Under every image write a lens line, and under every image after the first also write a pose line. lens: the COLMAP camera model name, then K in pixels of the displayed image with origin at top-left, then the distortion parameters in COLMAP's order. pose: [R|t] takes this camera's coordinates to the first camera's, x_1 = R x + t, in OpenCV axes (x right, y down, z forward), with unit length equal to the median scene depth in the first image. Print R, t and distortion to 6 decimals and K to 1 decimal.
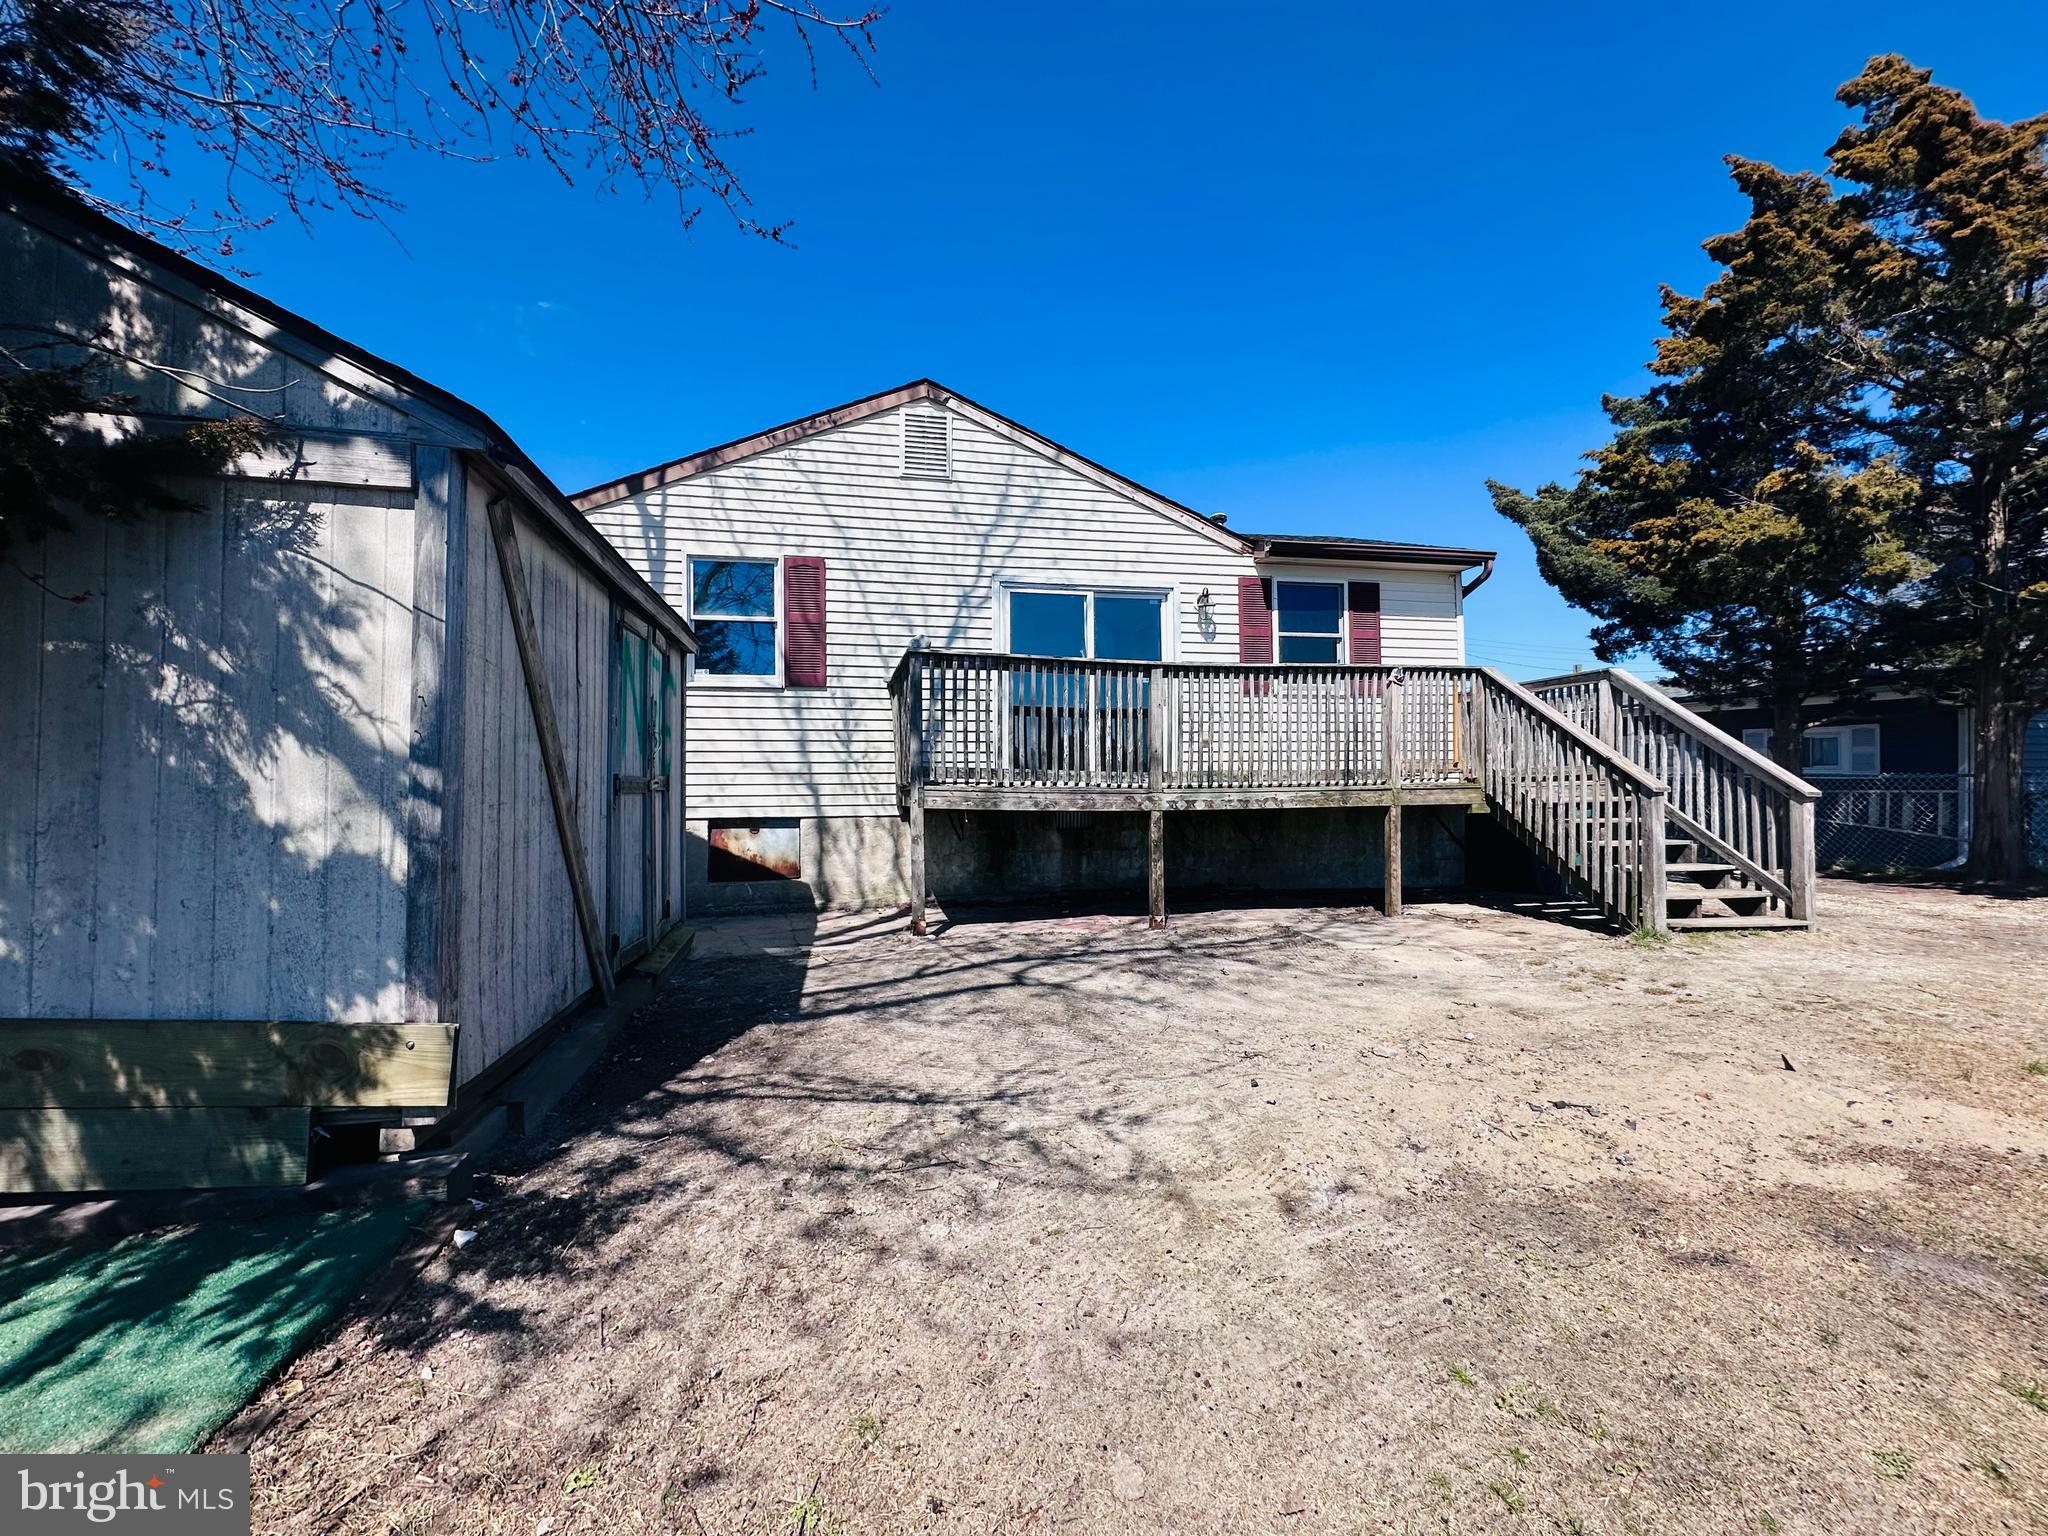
lens RADIAL K [[812.5, 0, 1024.0], [0, 812.5, 768.0], [0, 0, 1]] dist [-0.002942, 0.000149]
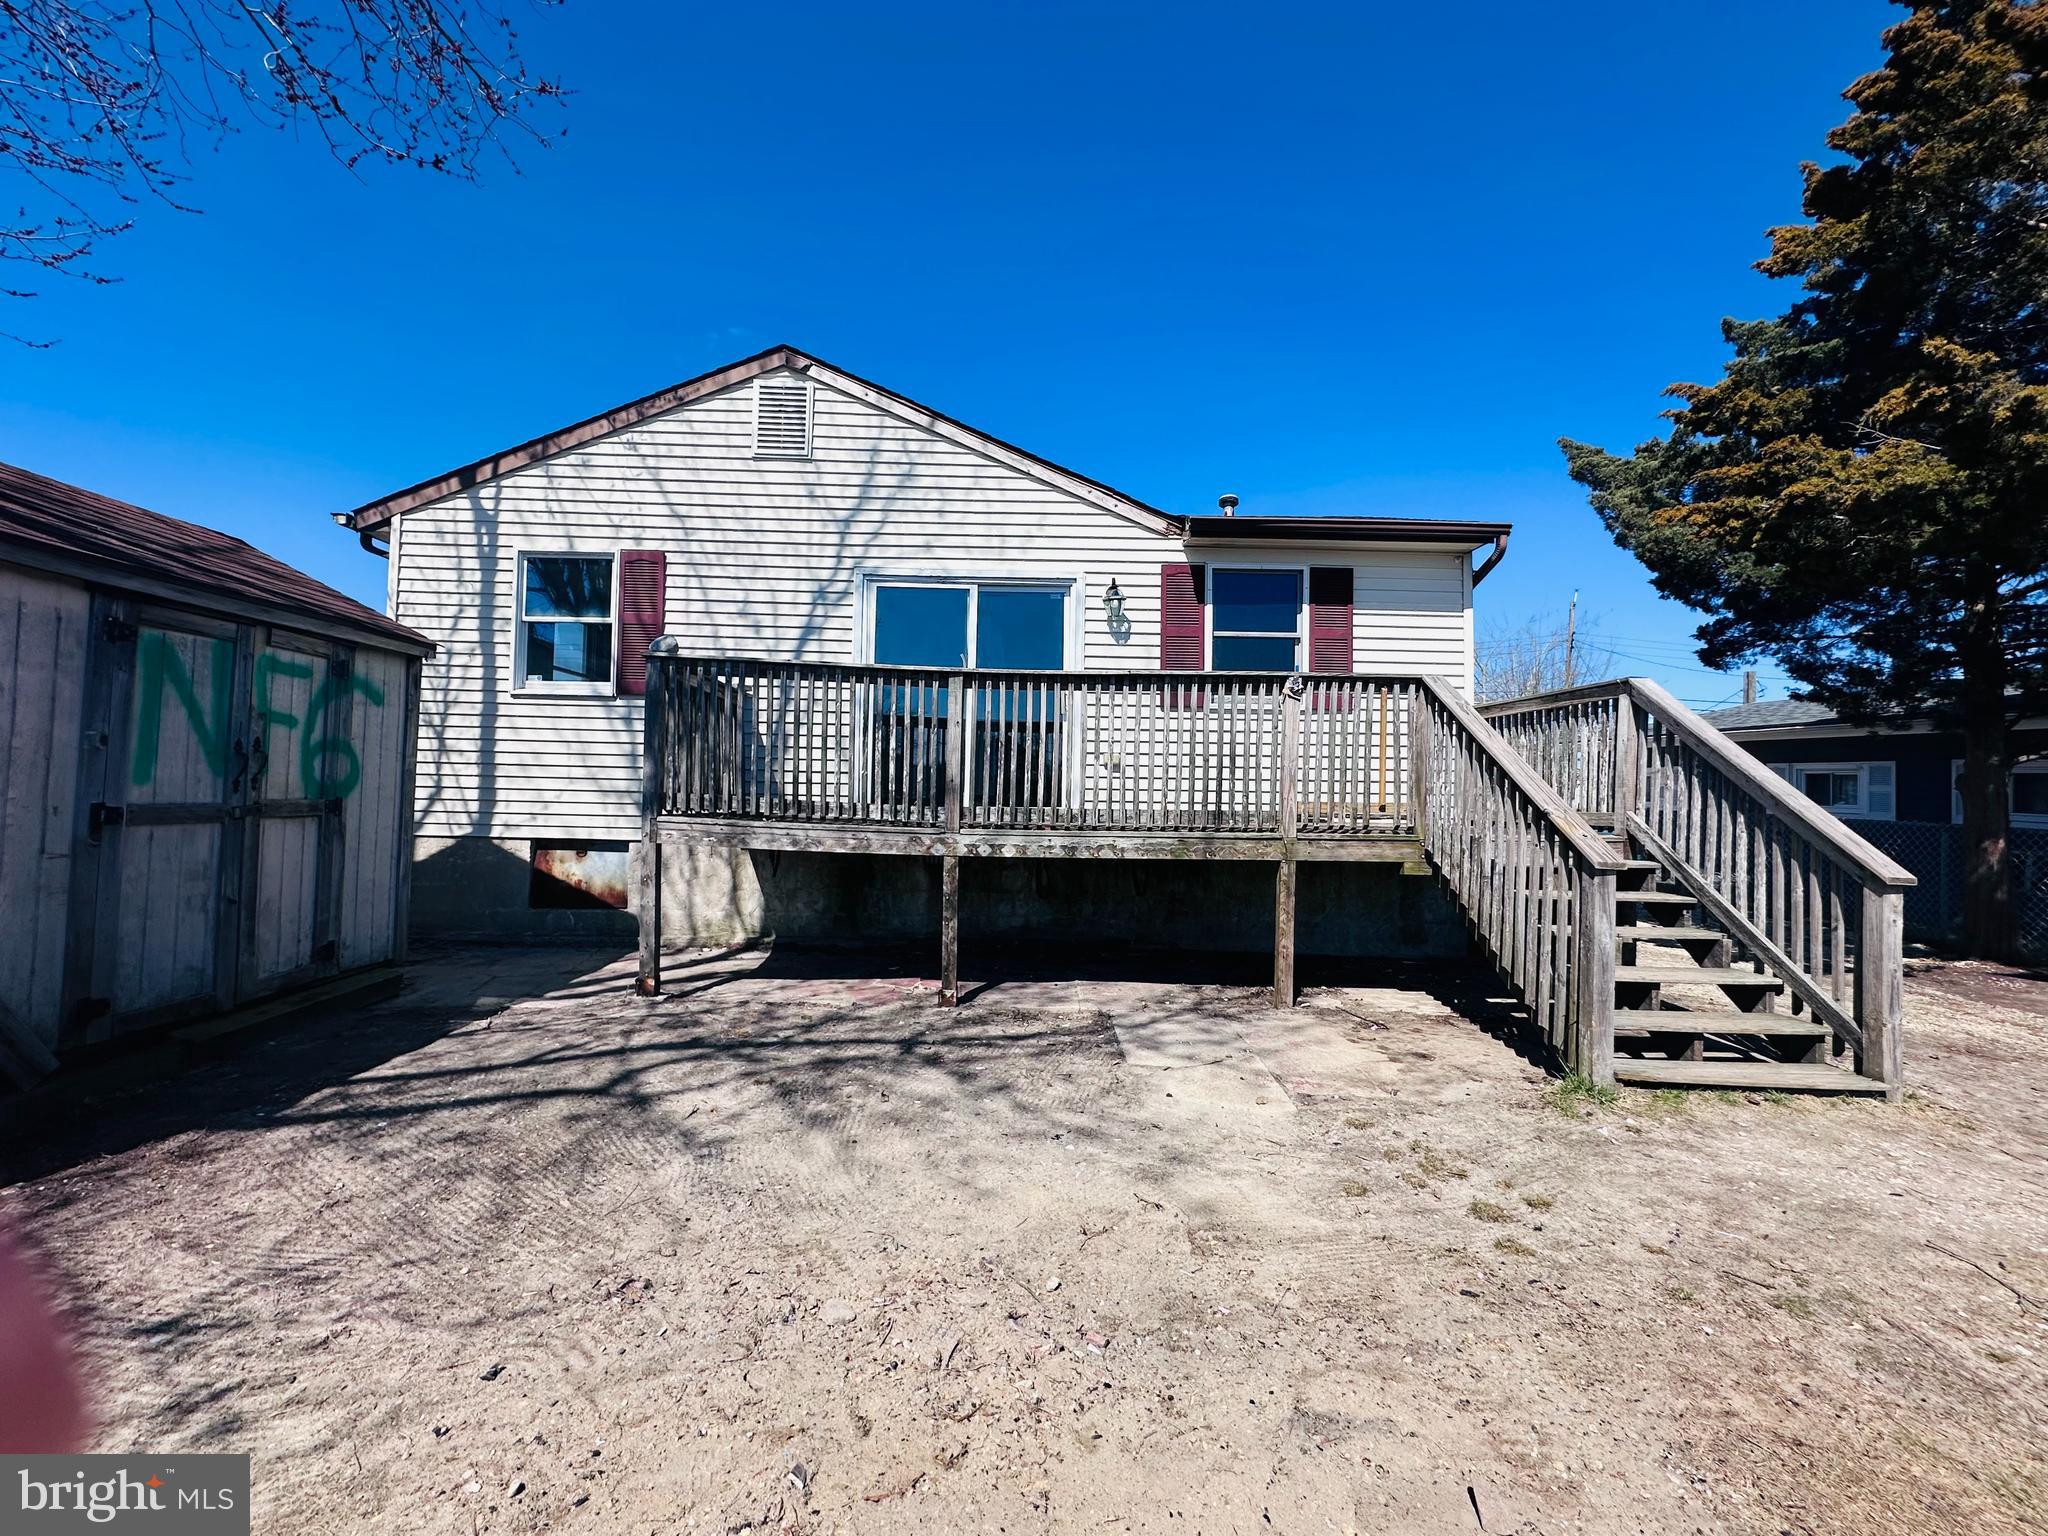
lens RADIAL K [[812.5, 0, 1024.0], [0, 812.5, 768.0], [0, 0, 1]] dist [-0.002942, 0.000149]
pose [[0.983132, 0.023967, -0.181320, 0.309304], [-0.025099, 0.999677, -0.003948, -0.026384], [0.181167, 0.008432, 0.983416, 0.192851]]
